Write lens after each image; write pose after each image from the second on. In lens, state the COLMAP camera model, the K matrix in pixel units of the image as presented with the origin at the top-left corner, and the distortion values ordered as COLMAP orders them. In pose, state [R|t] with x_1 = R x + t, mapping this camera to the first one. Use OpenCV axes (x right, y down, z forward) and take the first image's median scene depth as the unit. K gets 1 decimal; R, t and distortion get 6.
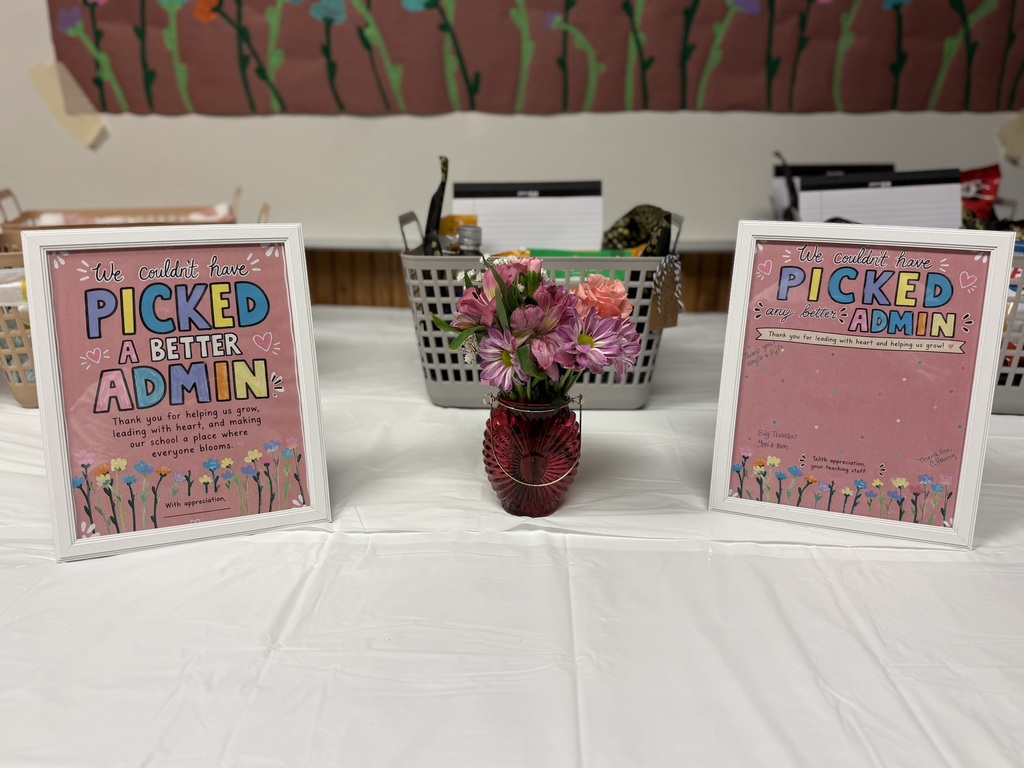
lens RADIAL K [[813.8, 0, 525.1], [0, 813.8, 383.6], [0, 0, 1]] dist [0.061532, -0.158436]
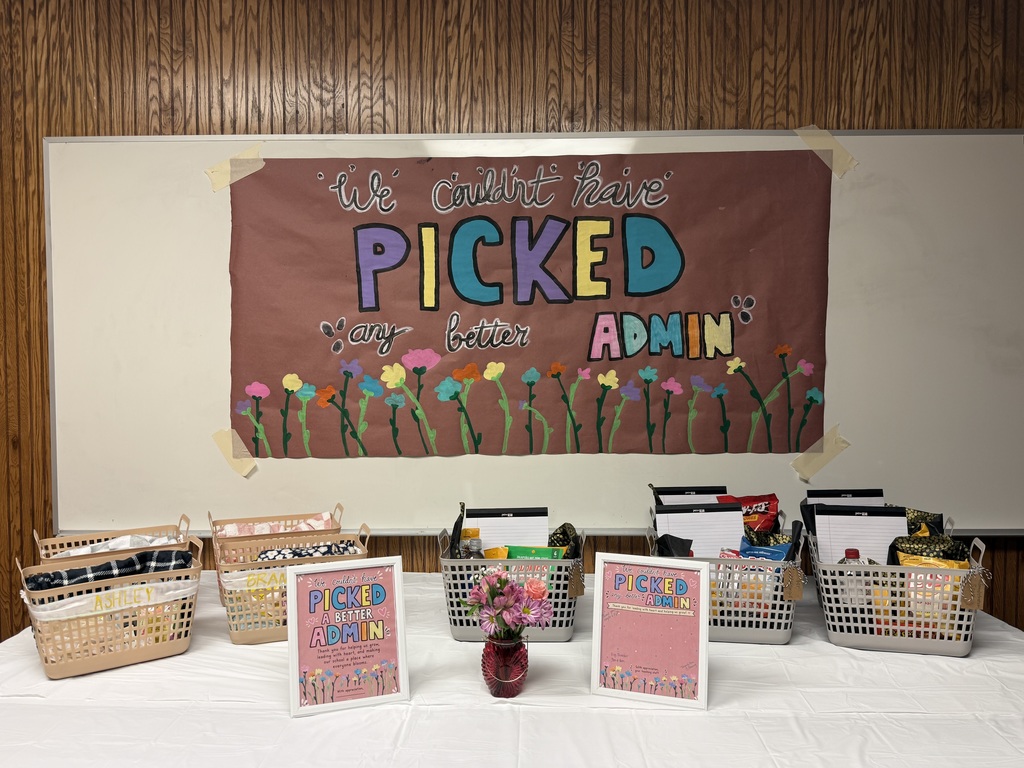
lens RADIAL K [[791.4, 0, 512.0], [0, 791.4, 384.0], [0, 0, 1]] dist [0.093774, -0.123955]
pose [[0.999806, -0.012699, -0.015062, 0.066288], [0.008178, 0.963077, -0.269102, -0.057107], [0.017923, 0.268927, 0.962994, -1.161866]]
